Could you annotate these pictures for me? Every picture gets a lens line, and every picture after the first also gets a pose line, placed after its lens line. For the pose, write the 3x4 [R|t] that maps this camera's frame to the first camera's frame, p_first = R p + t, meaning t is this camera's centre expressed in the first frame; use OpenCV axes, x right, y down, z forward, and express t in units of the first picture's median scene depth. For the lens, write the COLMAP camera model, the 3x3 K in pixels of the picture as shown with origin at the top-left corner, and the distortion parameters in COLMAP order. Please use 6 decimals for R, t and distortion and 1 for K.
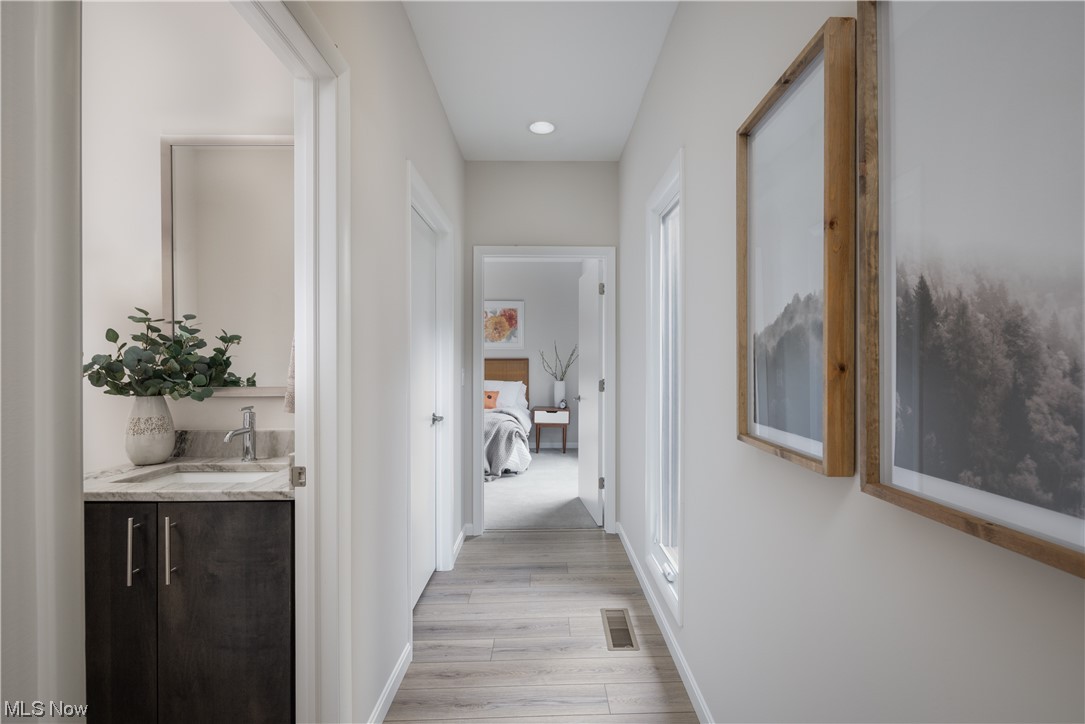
lens RADIAL K [[545.1, 0, 579.2], [0, 545.1, 362.6], [0, 0, 1]] dist [0.002704, -0.002171]
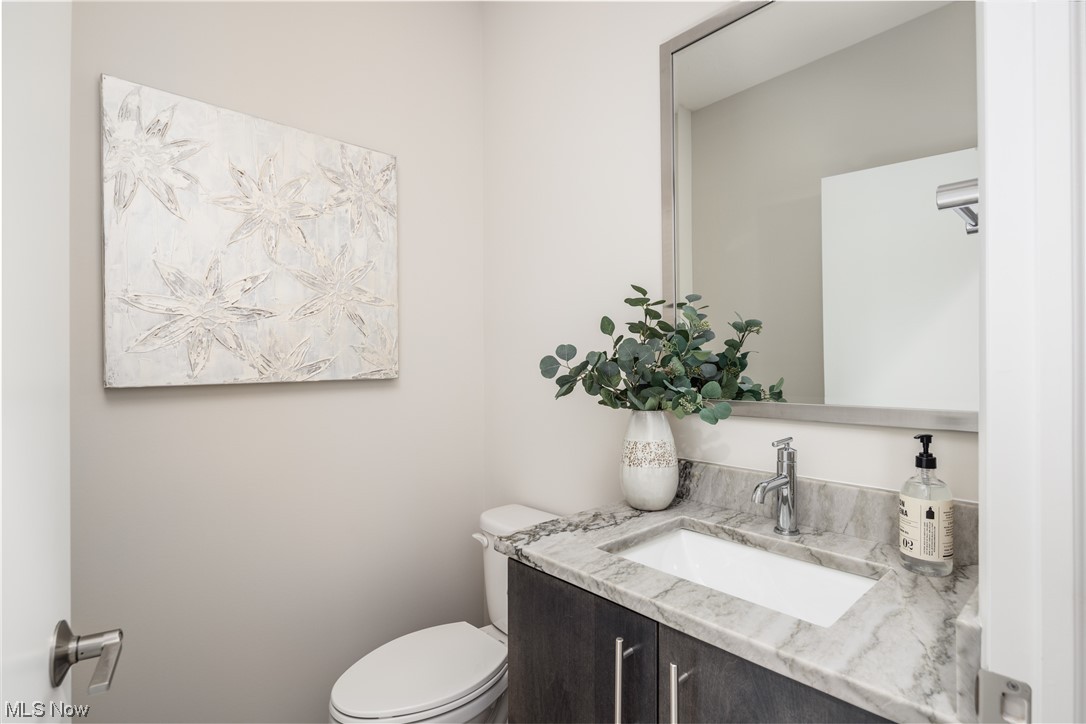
lens RADIAL K [[545.6, 0, 542.9], [0, 545.6, 361.4], [0, 0, 1]] dist [0.002704, -0.002171]
pose [[0.650078, -0.002420, -0.759864, -0.344485], [0.001429, 0.999997, -0.001963, 0.000160], [0.759867, 0.000191, 0.650079, 0.444124]]
